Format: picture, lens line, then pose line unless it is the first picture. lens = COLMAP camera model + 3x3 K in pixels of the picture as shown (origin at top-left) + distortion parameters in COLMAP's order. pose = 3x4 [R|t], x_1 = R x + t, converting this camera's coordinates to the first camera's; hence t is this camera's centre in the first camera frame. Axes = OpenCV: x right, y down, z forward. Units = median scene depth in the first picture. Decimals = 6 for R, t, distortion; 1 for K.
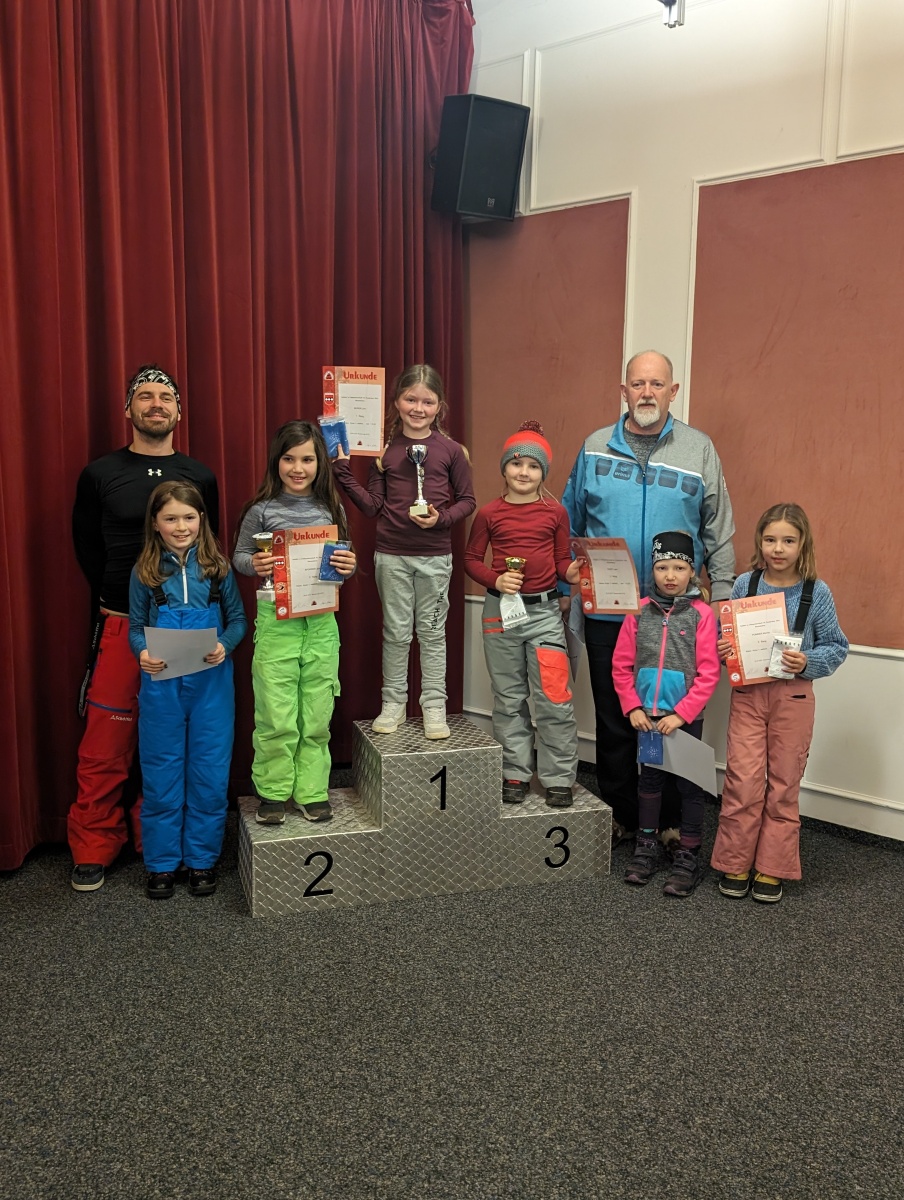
lens RADIAL K [[1164.6, 0, 463.4], [0, 1164.6, 585.7], [0, 0, 1]] dist [0.015342, 0.000000]
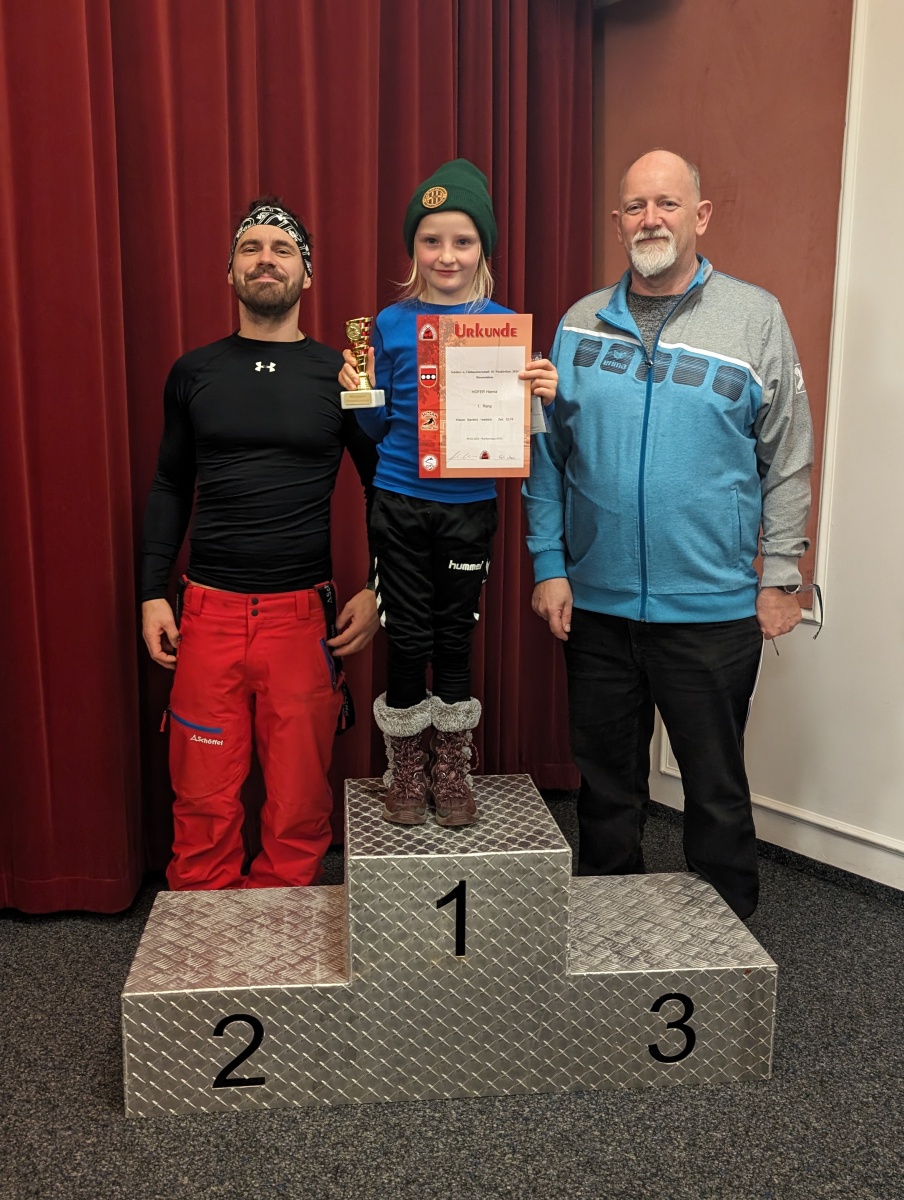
lens RADIAL K [[1200.9, 0, 468.4], [0, 1200.9, 618.6], [0, 0, 1]] dist [0.014398, 0.000000]
pose [[0.981395, 0.029193, -0.189767, 0.094585], [-0.019935, 0.998524, 0.050513, 0.000042], [0.190962, -0.045790, 0.980529, 0.444906]]
